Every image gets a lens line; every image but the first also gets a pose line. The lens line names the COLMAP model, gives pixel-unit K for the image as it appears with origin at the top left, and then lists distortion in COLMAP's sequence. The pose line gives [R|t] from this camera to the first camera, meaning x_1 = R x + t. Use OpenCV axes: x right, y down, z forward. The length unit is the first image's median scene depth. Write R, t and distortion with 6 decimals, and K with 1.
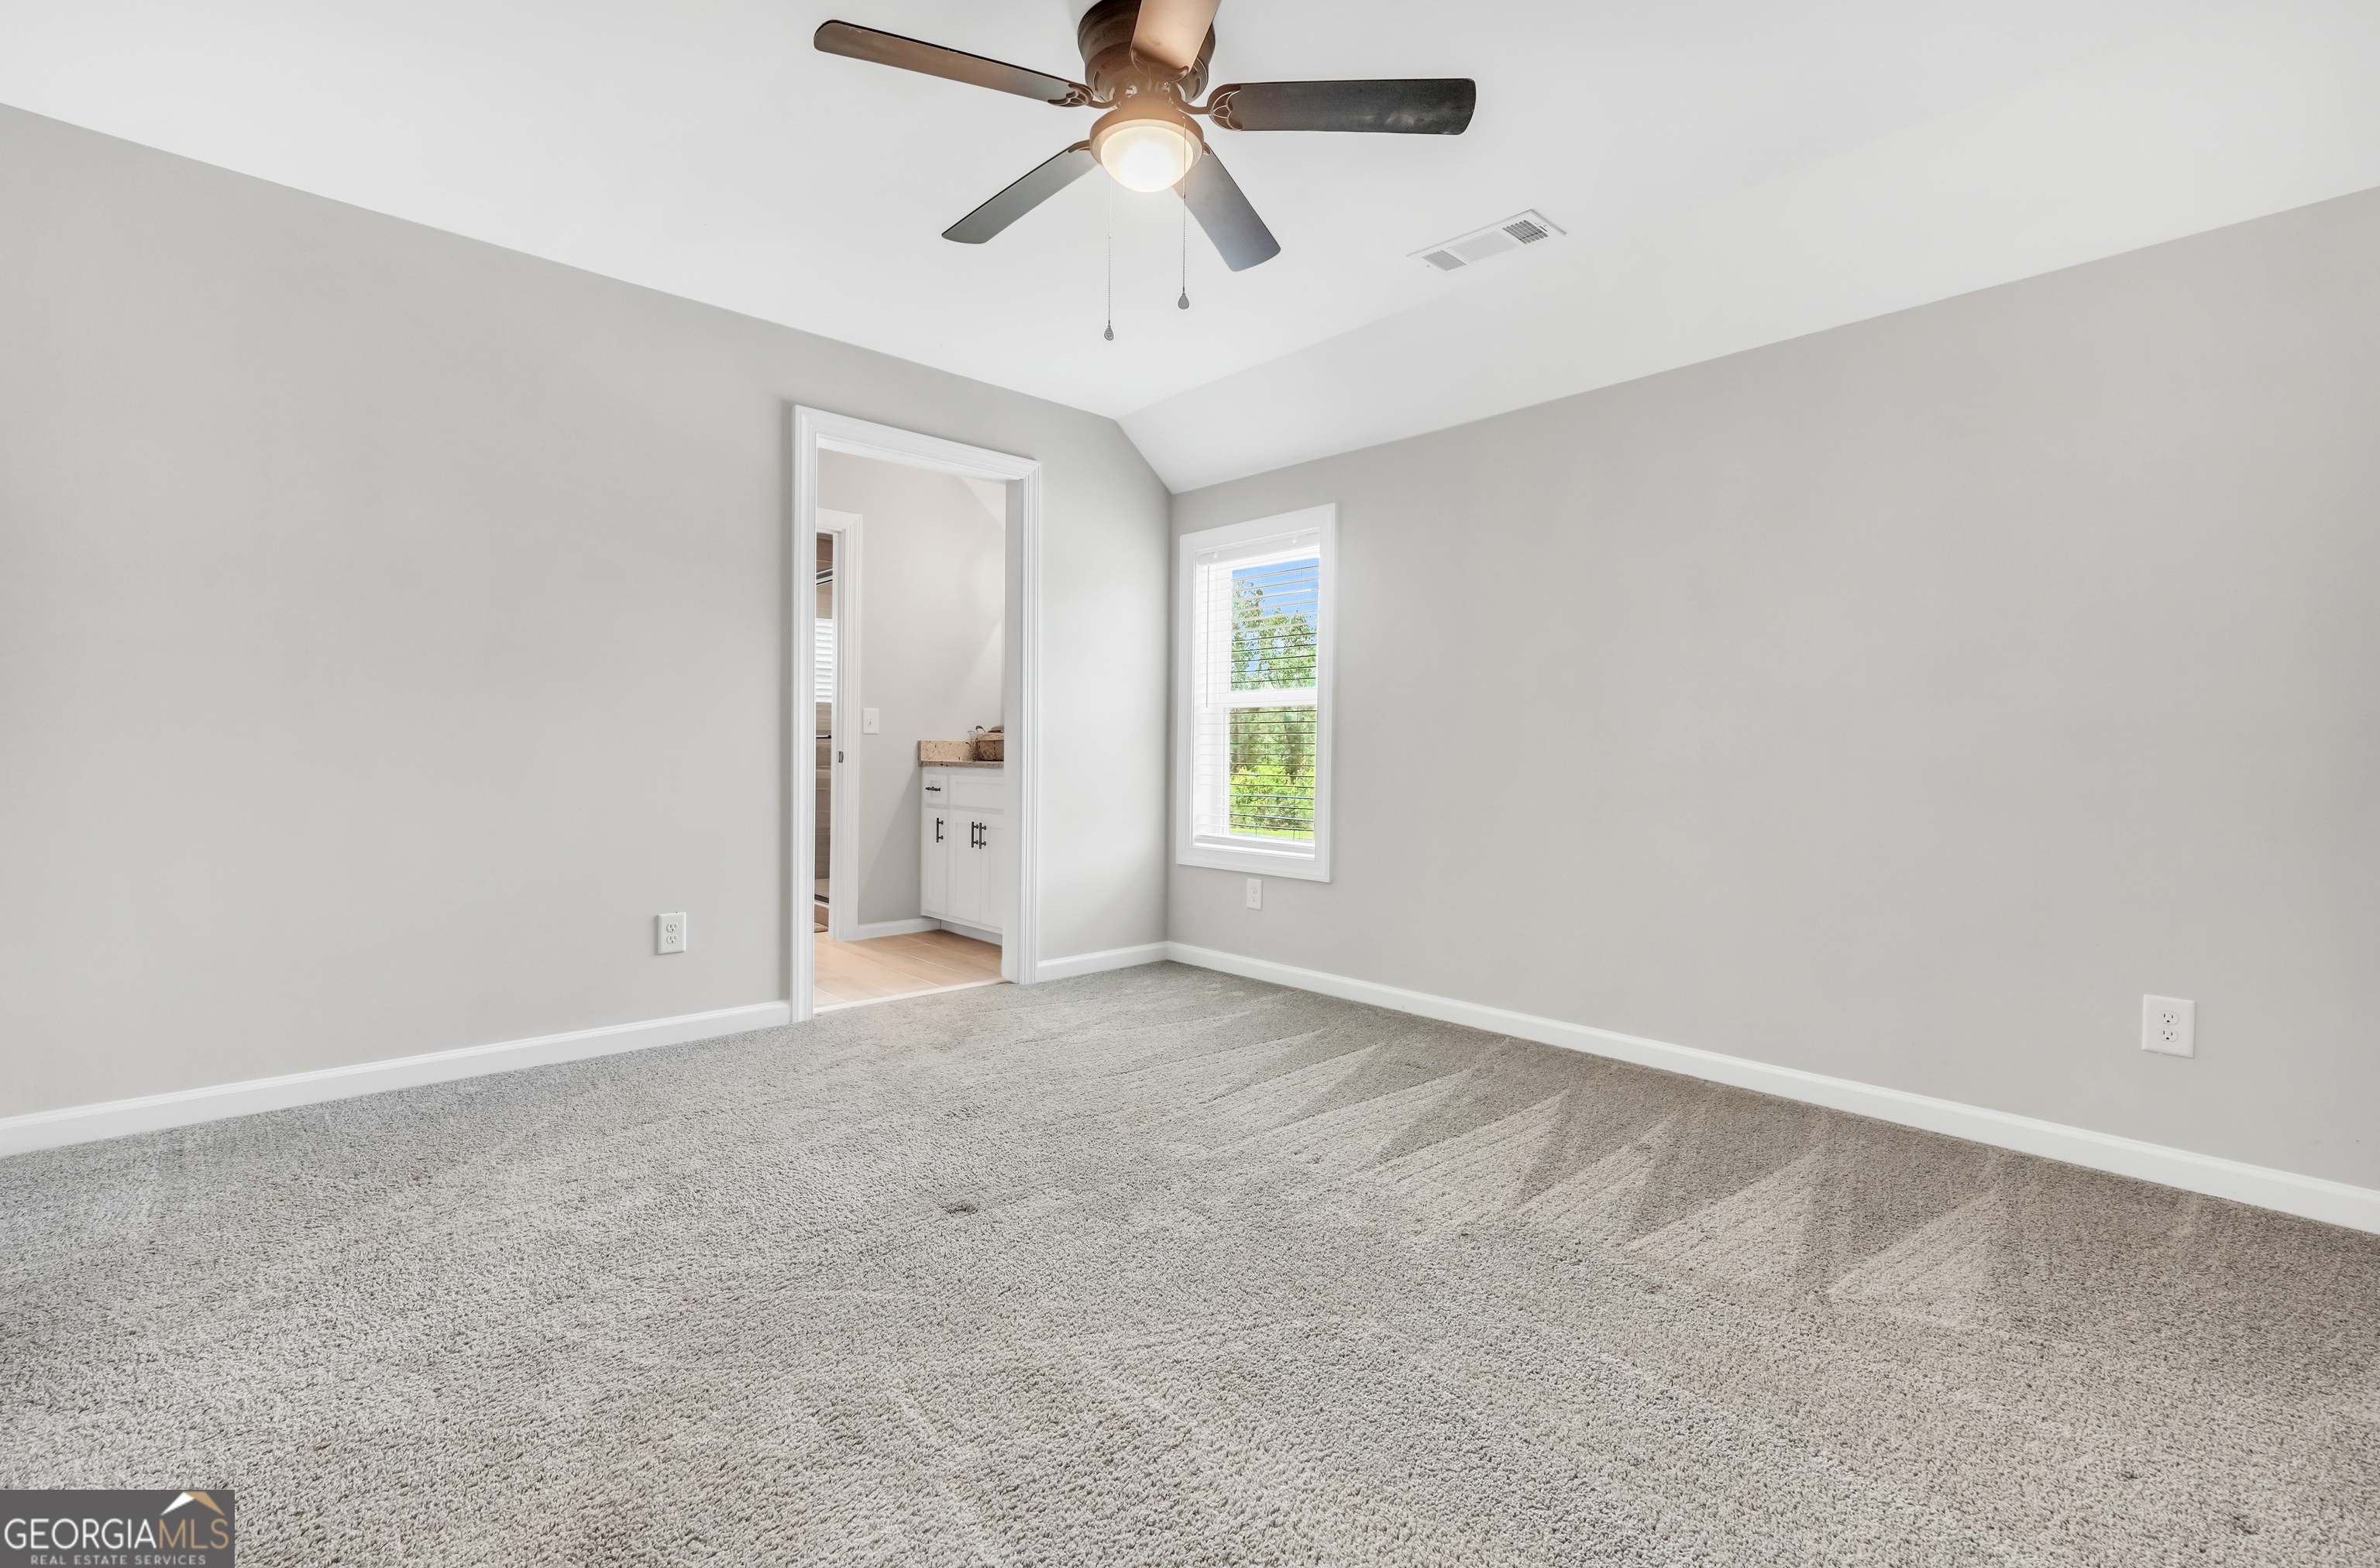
lens RADIAL K [[1041.4, 0, 1165.6], [0, 1041.4, 759.8], [0, 0, 1]] dist [0.003091, 0.000180]
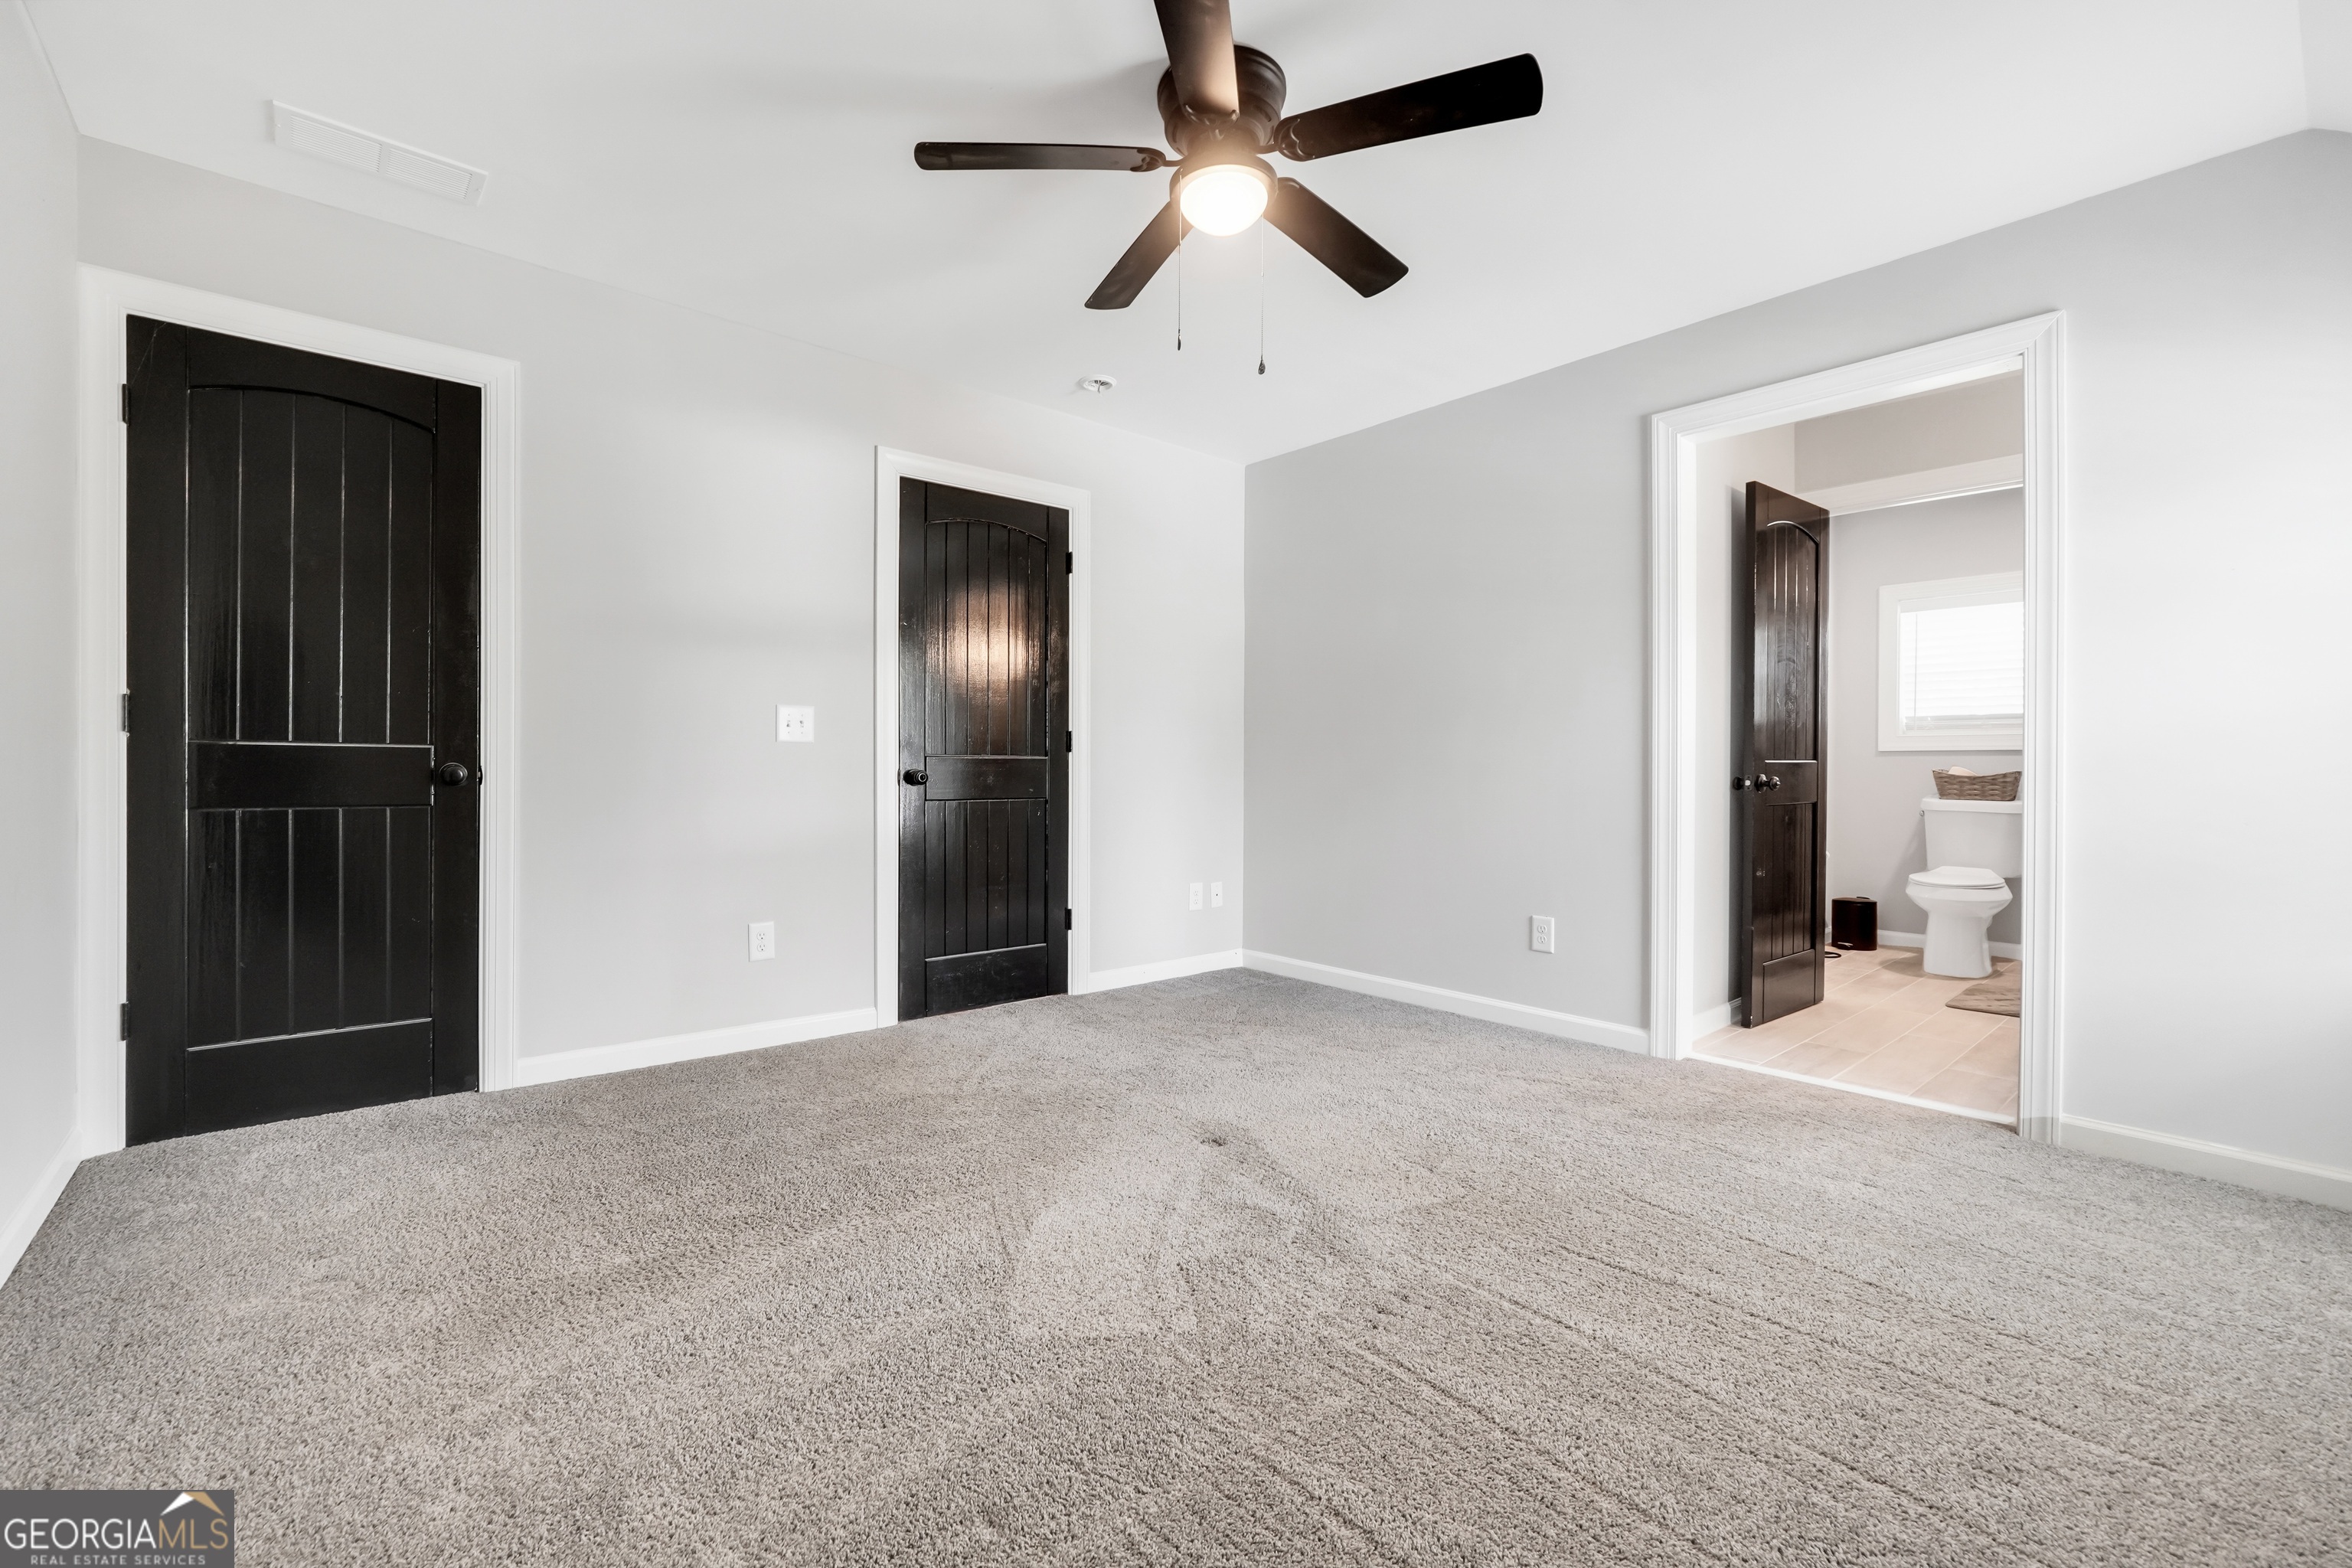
lens RADIAL K [[994.2, 0, 1174.9], [0, 994.2, 769.2], [0, 0, 1]] dist [-0.018281, 0.006885]
pose [[-0.019726, -0.014303, -0.999703, 0.390404], [-0.016055, 0.999773, -0.013988, 0.005677], [0.999677, 0.015774, -0.019951, 0.396290]]
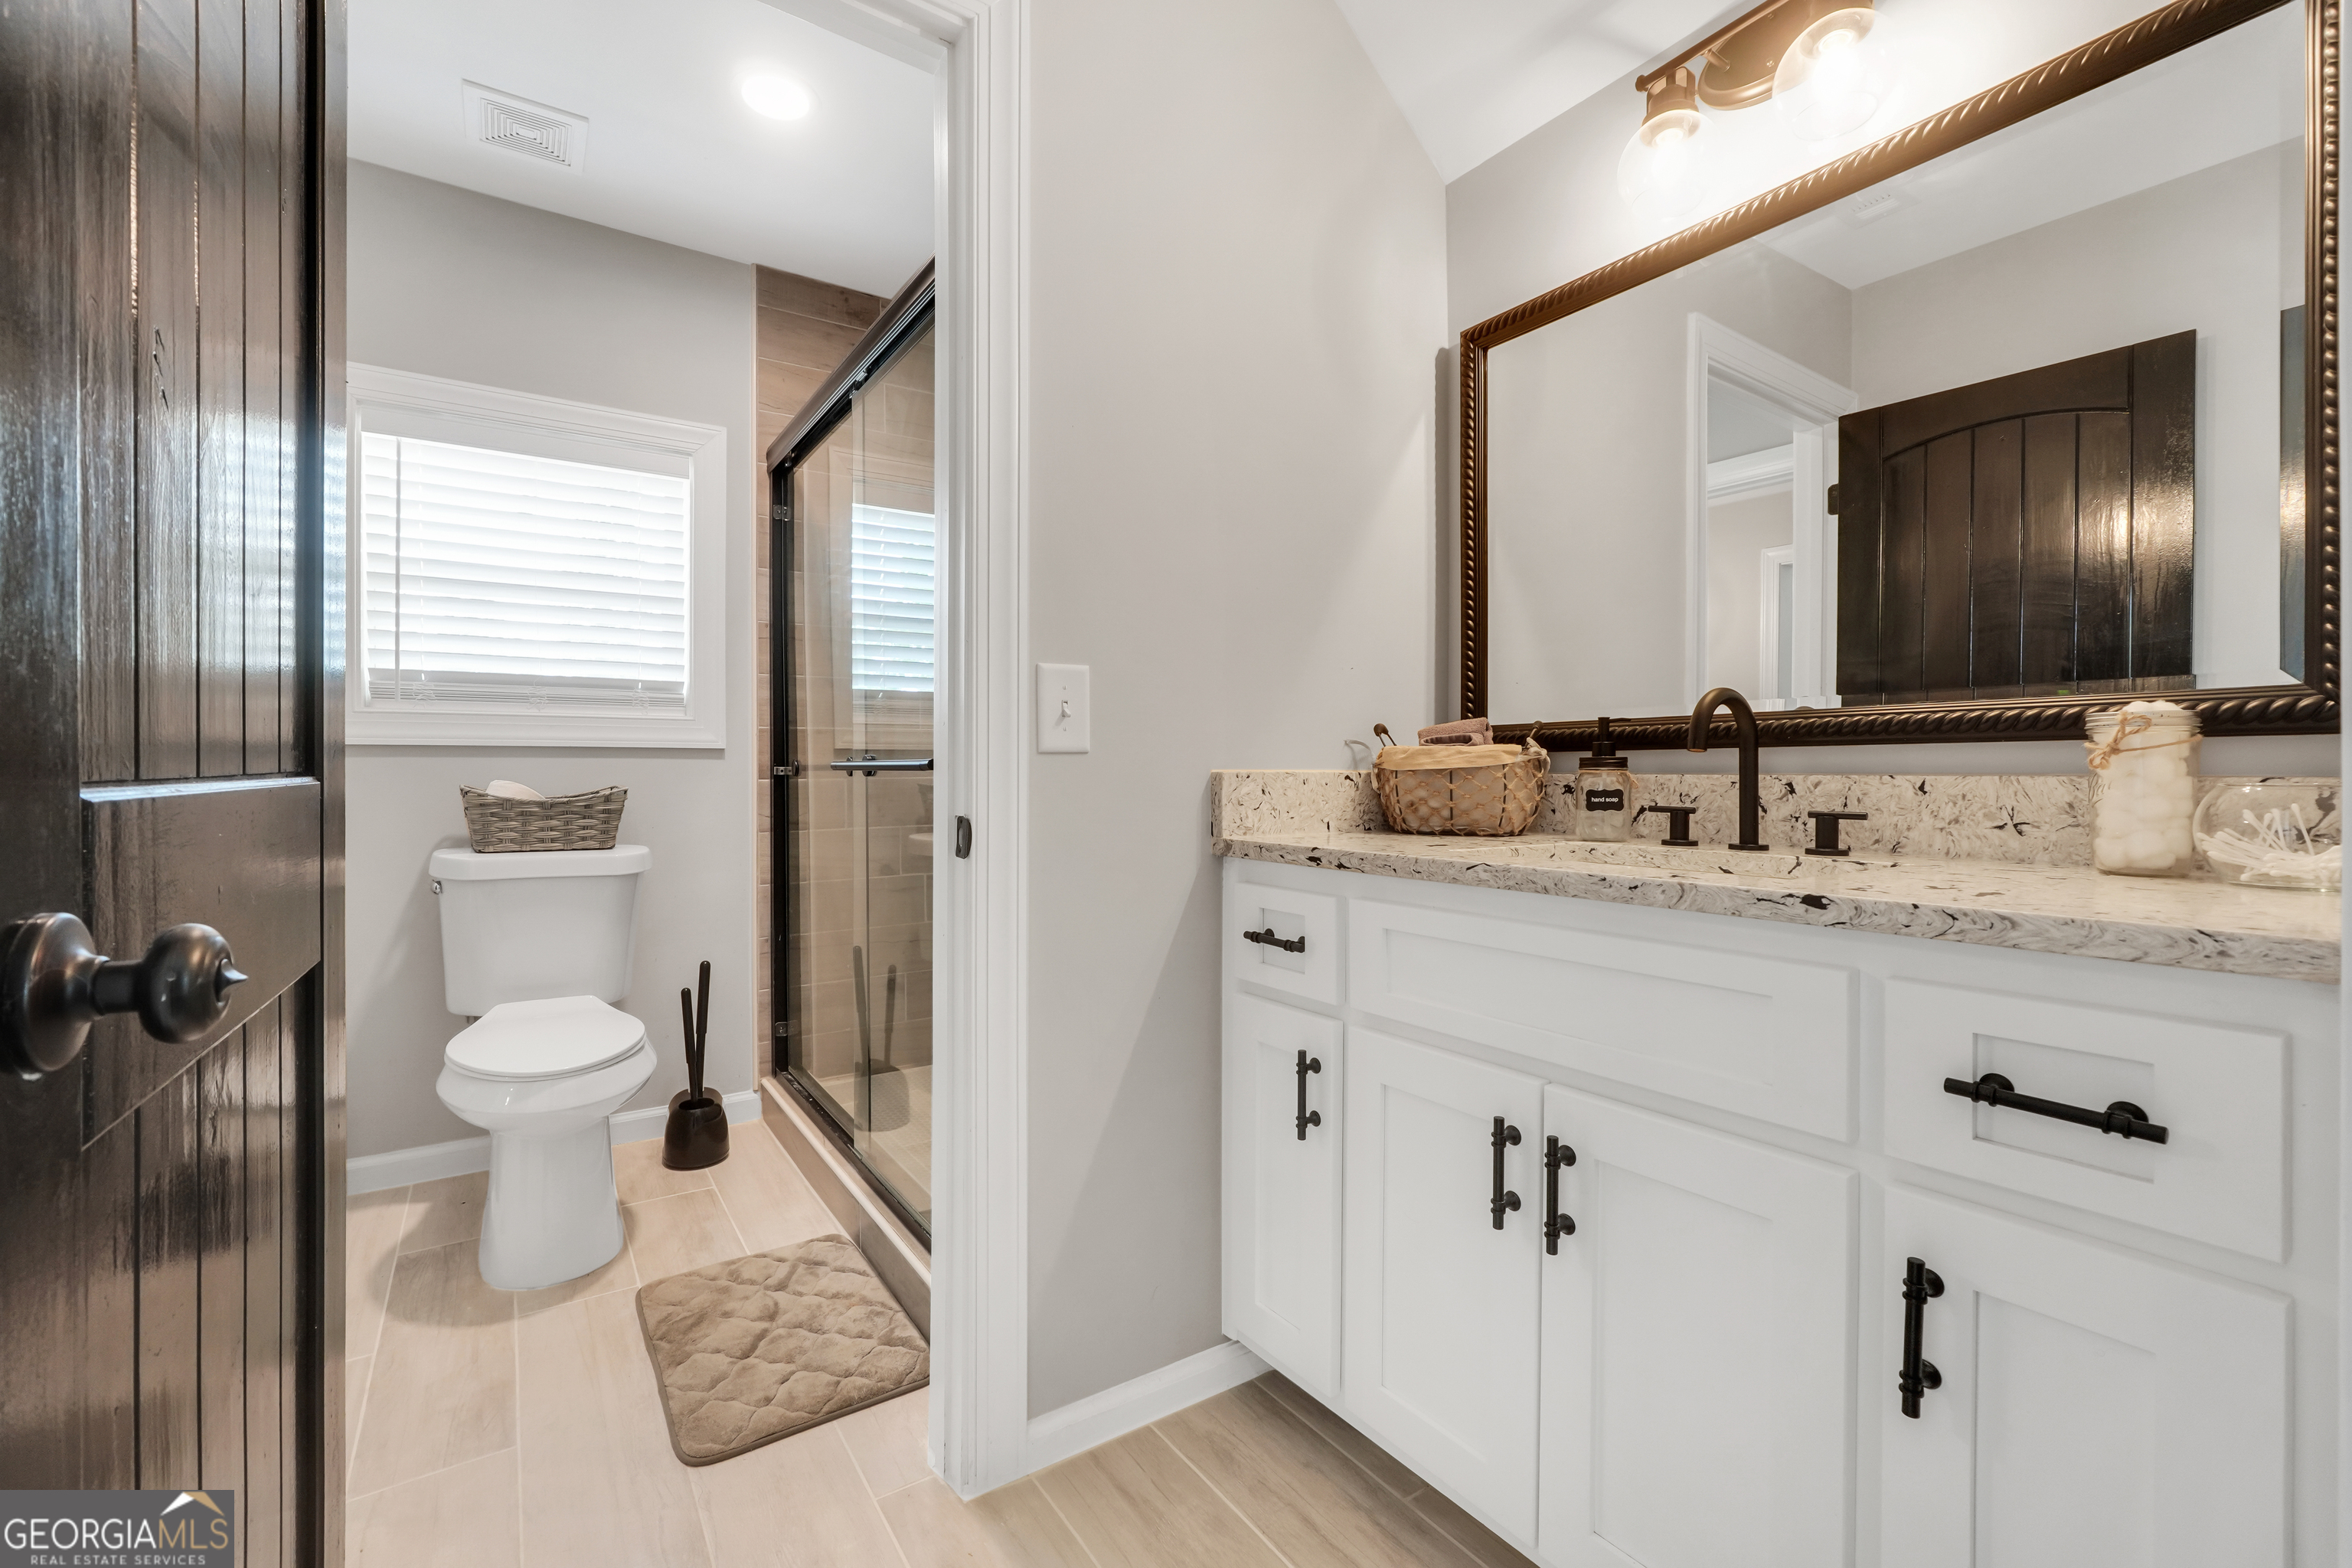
lens RADIAL K [[994.2, 0, 1139.0], [0, 994.2, 780.4], [0, 0, 1]] dist [-0.018281, 0.006885]
pose [[0.988717, -0.014885, -0.149053, -0.222751], [0.014619, 0.999889, -0.002883, -0.016954], [0.149079, 0.000671, 0.988825, 0.733497]]
